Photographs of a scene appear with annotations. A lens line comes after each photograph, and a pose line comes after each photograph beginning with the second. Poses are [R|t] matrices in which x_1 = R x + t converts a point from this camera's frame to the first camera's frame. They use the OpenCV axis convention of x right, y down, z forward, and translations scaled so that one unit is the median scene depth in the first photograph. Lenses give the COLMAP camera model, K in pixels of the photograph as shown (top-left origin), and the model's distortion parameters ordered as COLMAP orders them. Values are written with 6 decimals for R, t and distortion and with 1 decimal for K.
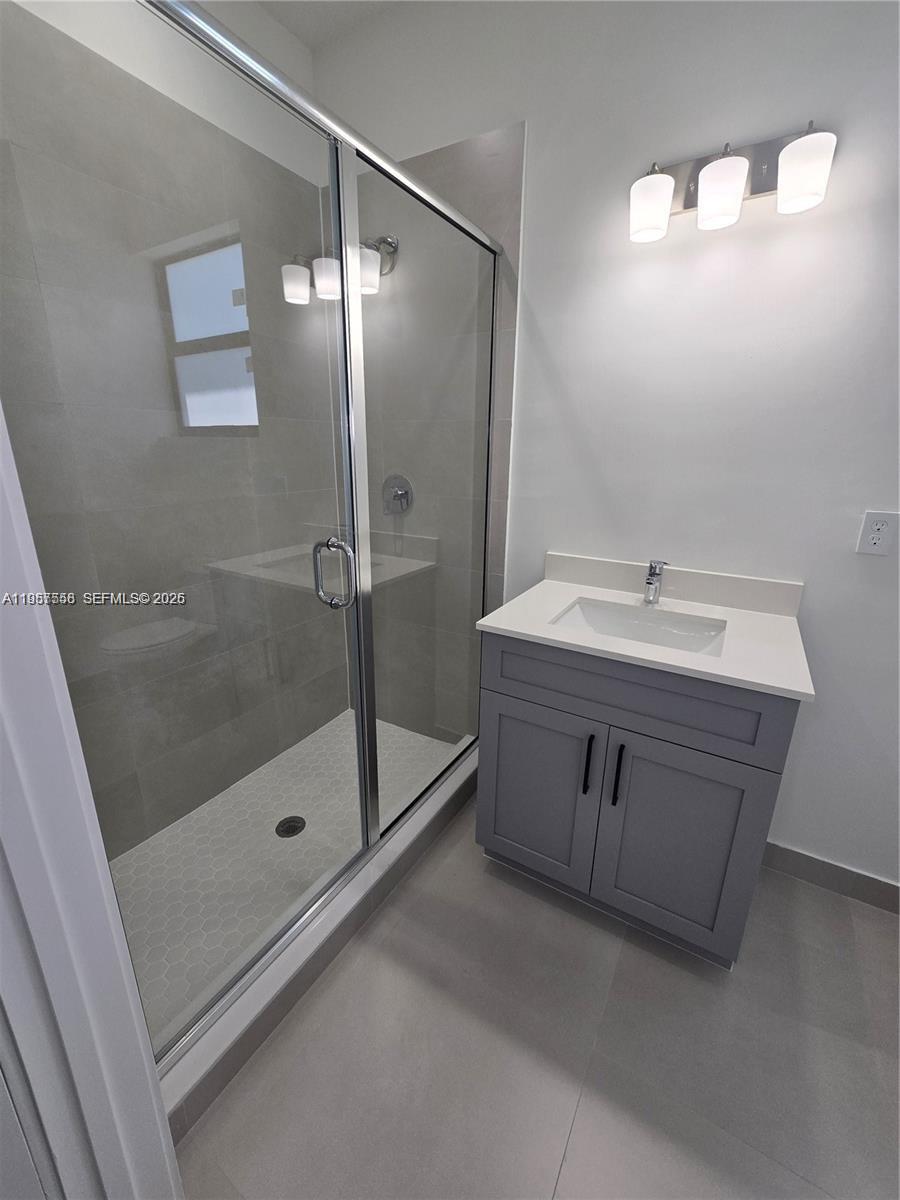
lens RADIAL K [[490.9, 0, 453.4], [0, 490.9, 597.2], [0, 0, 1]] dist [0.001964, -0.000477]
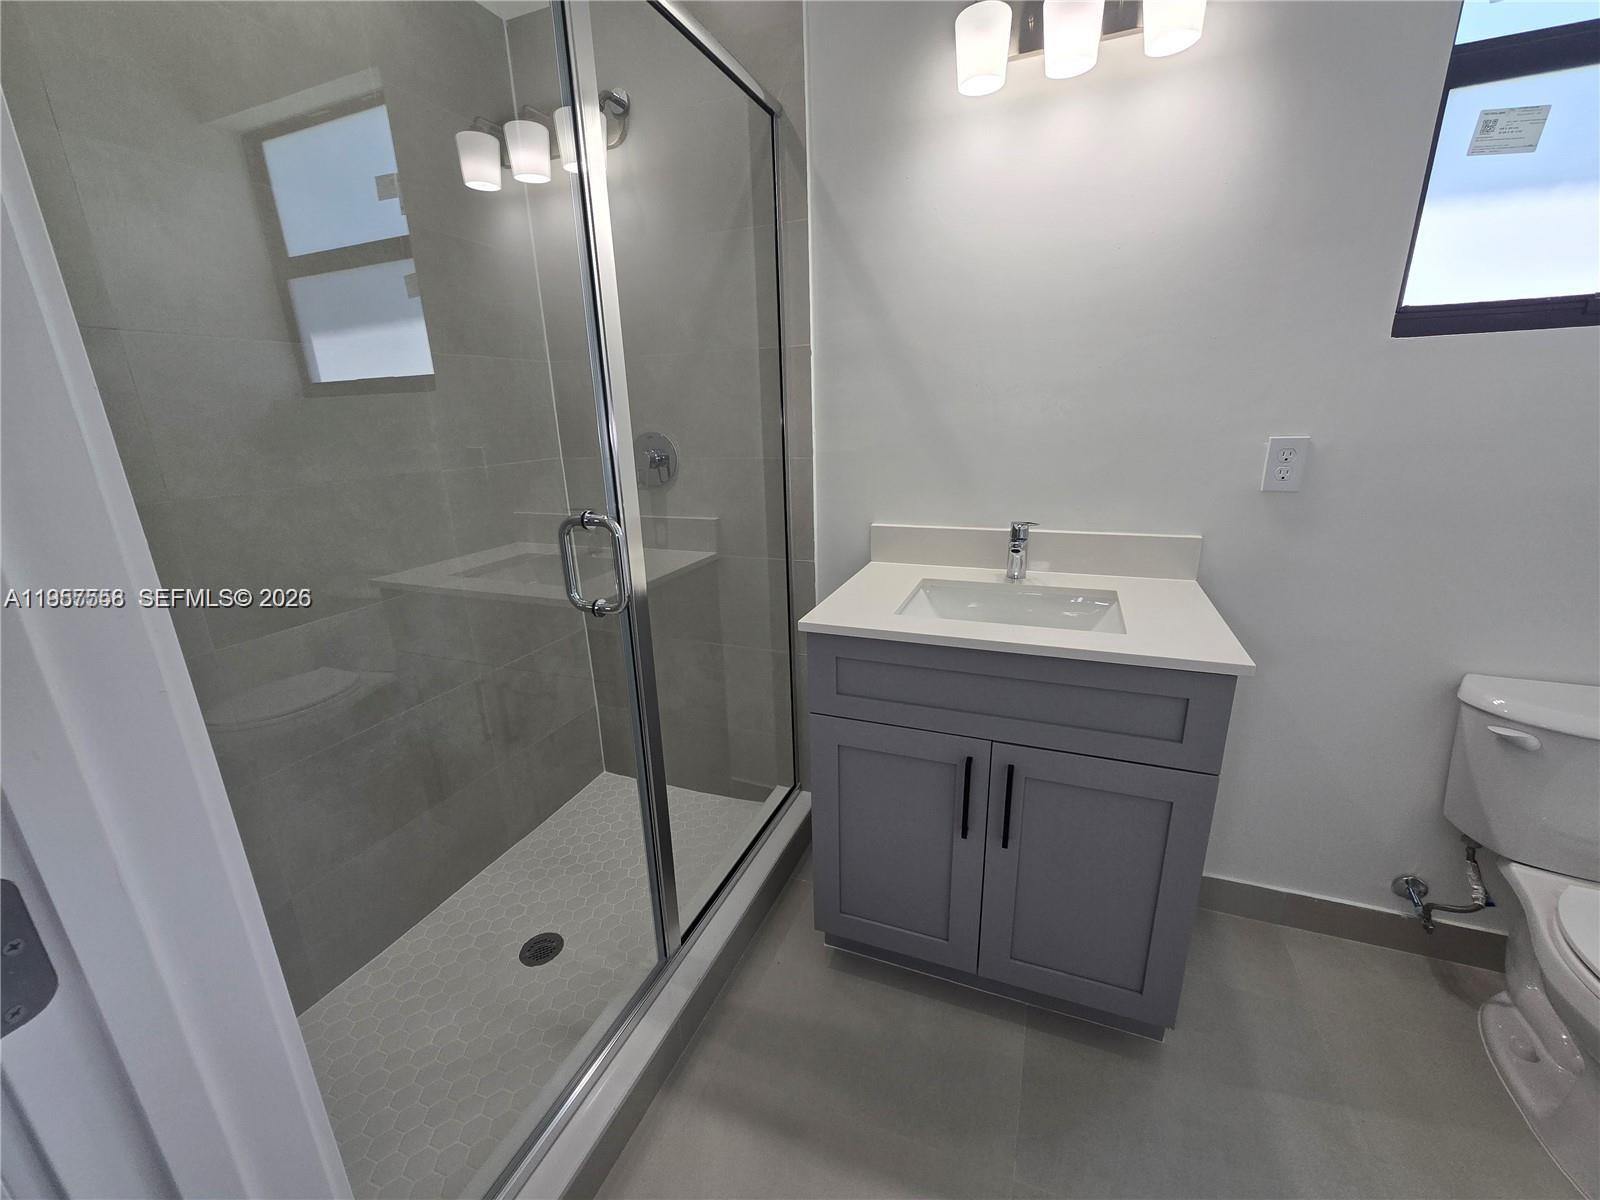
lens RADIAL K [[654.6, 0, 799.9], [0, 654.6, 609.6], [0, 0, 1]] dist [0.001964, -0.000477]
pose [[0.986805, -0.086906, 0.136613, -0.069916], [0.087483, 0.996164, 0.001788, 0.028985], [-0.136244, 0.010187, 0.990623, 0.046867]]
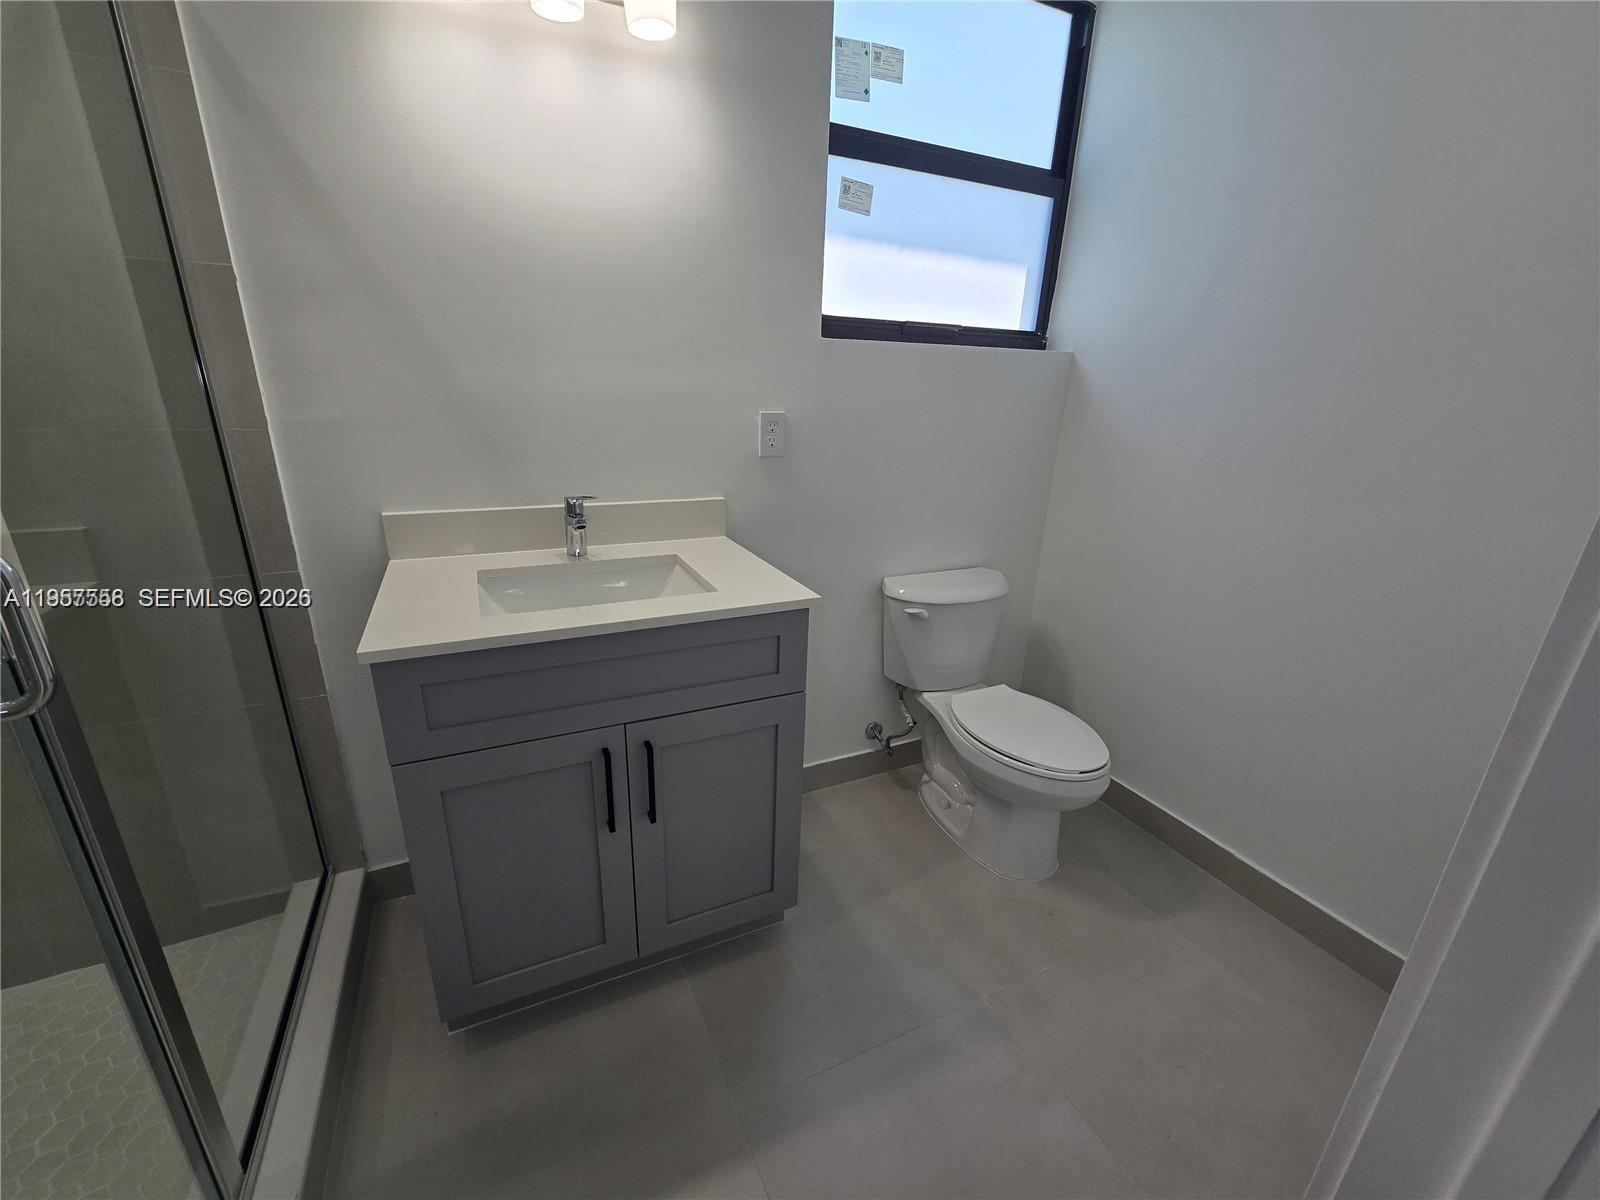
lens RADIAL K [[654.6, 0, 795.1], [0, 654.6, 607.8], [0, 0, 1]] dist [0.001964, -0.000477]
pose [[0.560242, -0.270845, 0.782798, -0.200627], [0.223230, 0.959436, 0.172197, -0.009949], [-0.797682, 0.078272, 0.597977, 0.175603]]
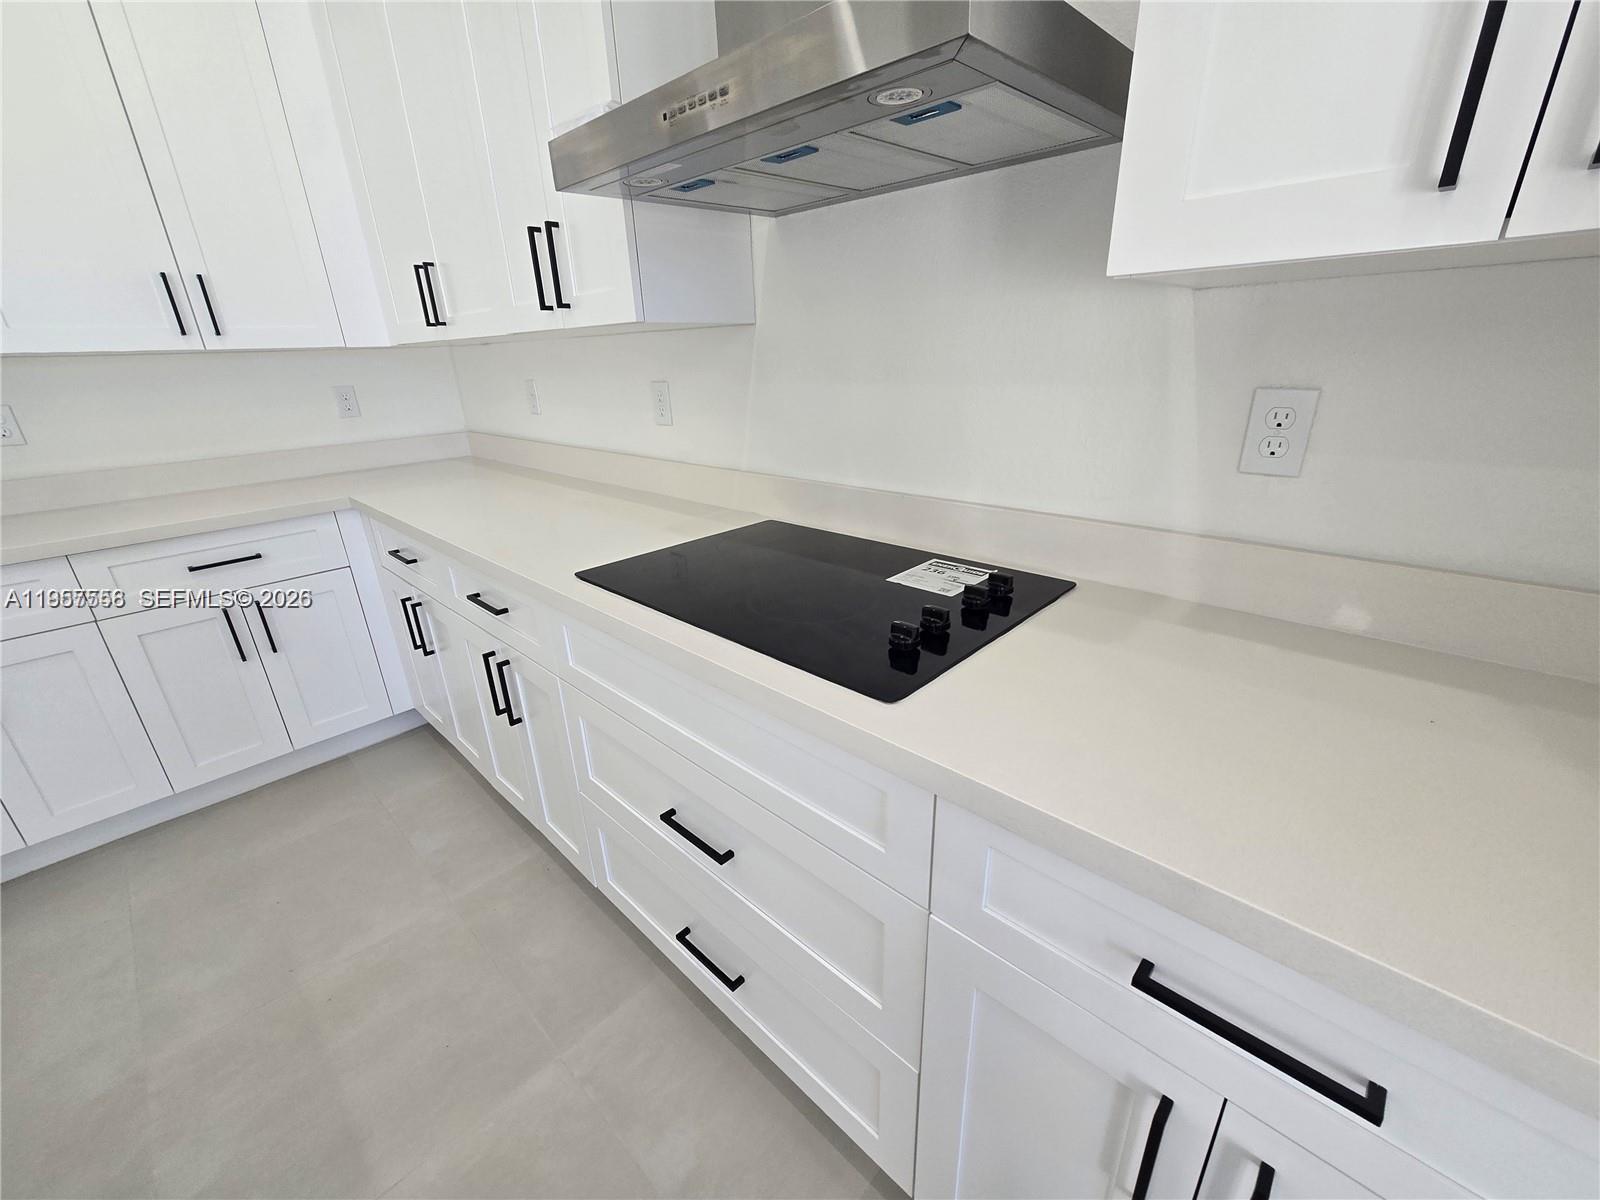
lens RADIAL K [[654.6, 0, 793.6], [0, 654.6, 603.5], [0, 0, 1]] dist [0.001964, -0.000477]
pose [[0.230500, -0.378527, 0.896430, -0.643239], [0.322132, 0.898976, 0.296771, 0.205396], [-0.918205, 0.220363, 0.329150, -0.596886]]
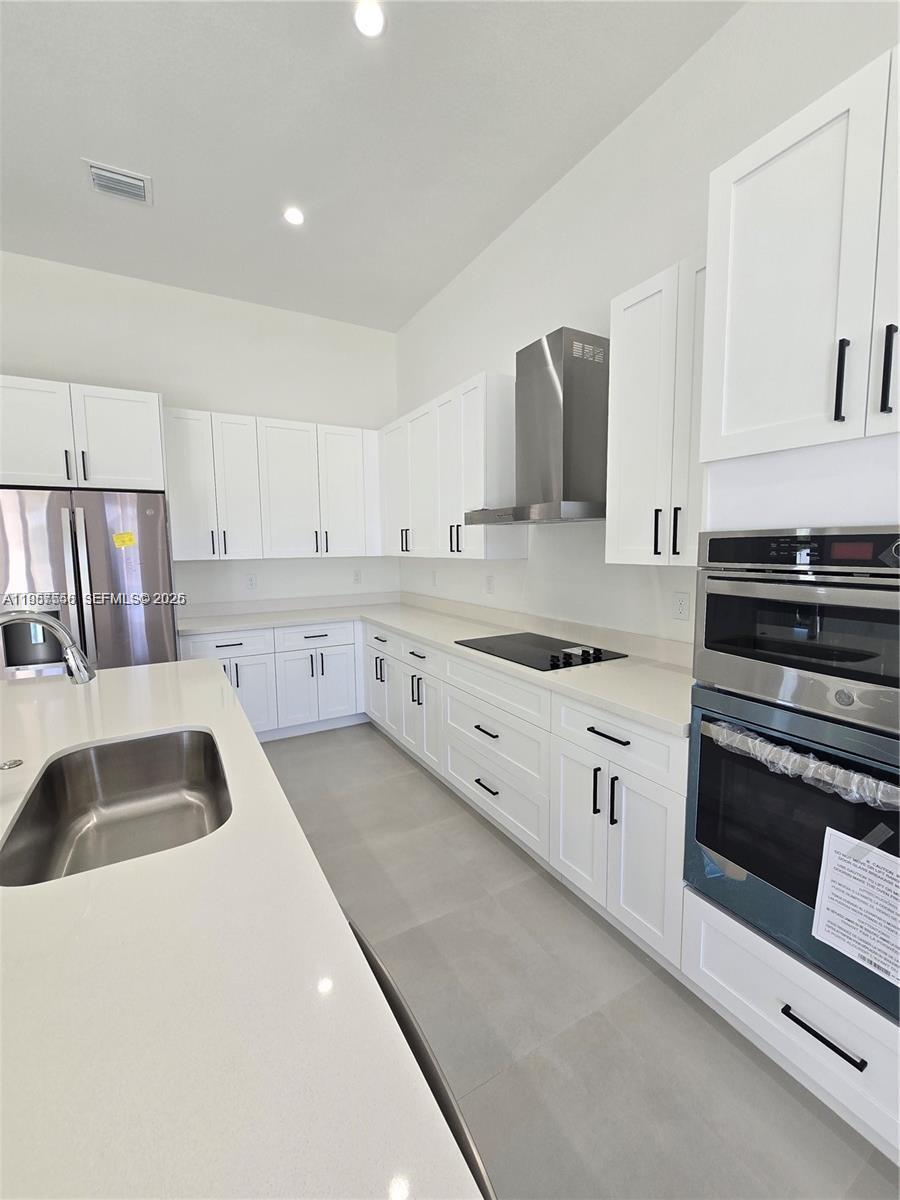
lens RADIAL K [[490.9, 0, 444.5], [0, 490.9, 594.2], [0, 0, 1]] dist [0.001964, -0.000477]
pose [[0.497269, -0.111616, 0.860387, -1.469543], [0.275262, 0.960752, -0.034455, 0.213797], [-0.822772, 0.253965, 0.508476, -0.994511]]
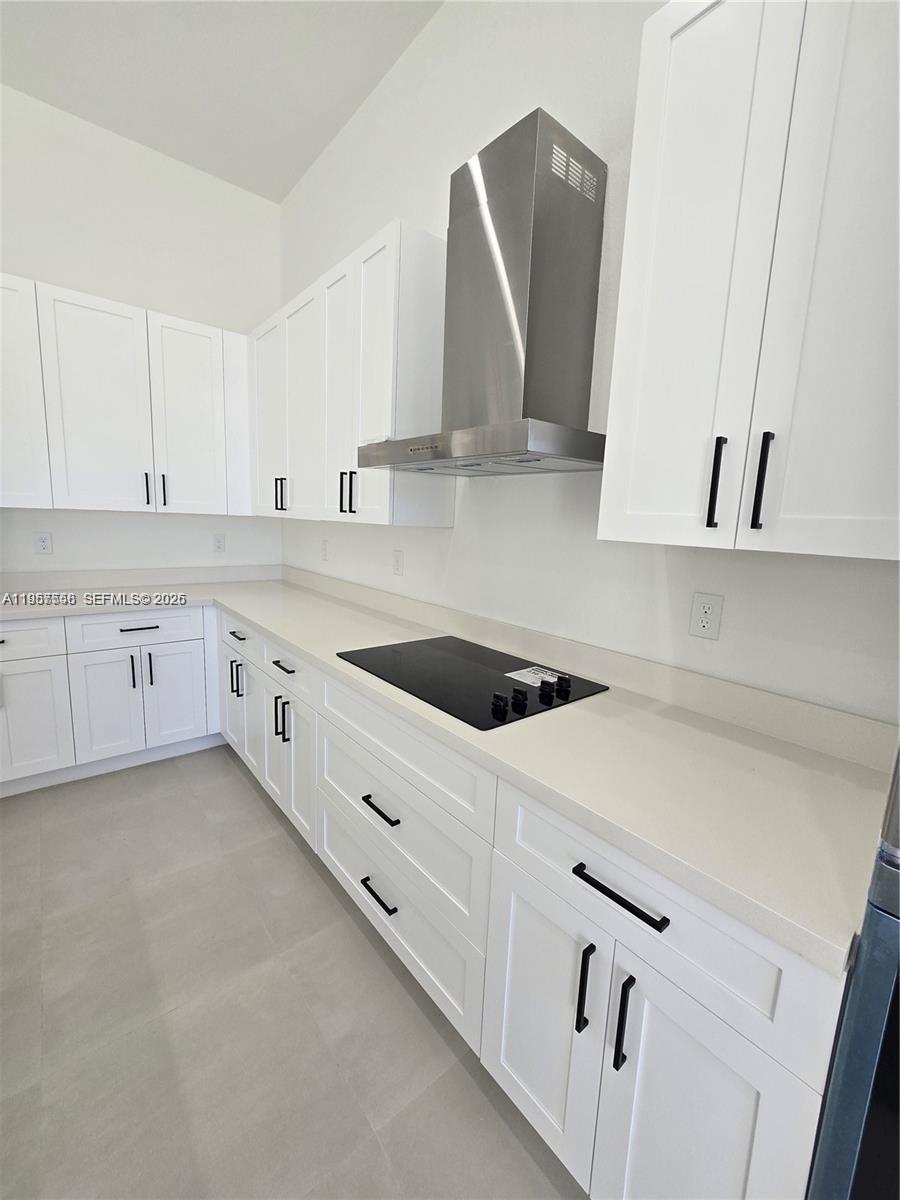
lens RADIAL K [[490.9, 0, 445.3], [0, 490.9, 594.9], [0, 0, 1]] dist [0.001964, -0.000477]
pose [[0.343169, -0.151589, 0.926960, -0.885239], [0.241989, 0.967845, 0.068689, 0.180850], [-0.907566, 0.200742, 0.368817, -0.746271]]
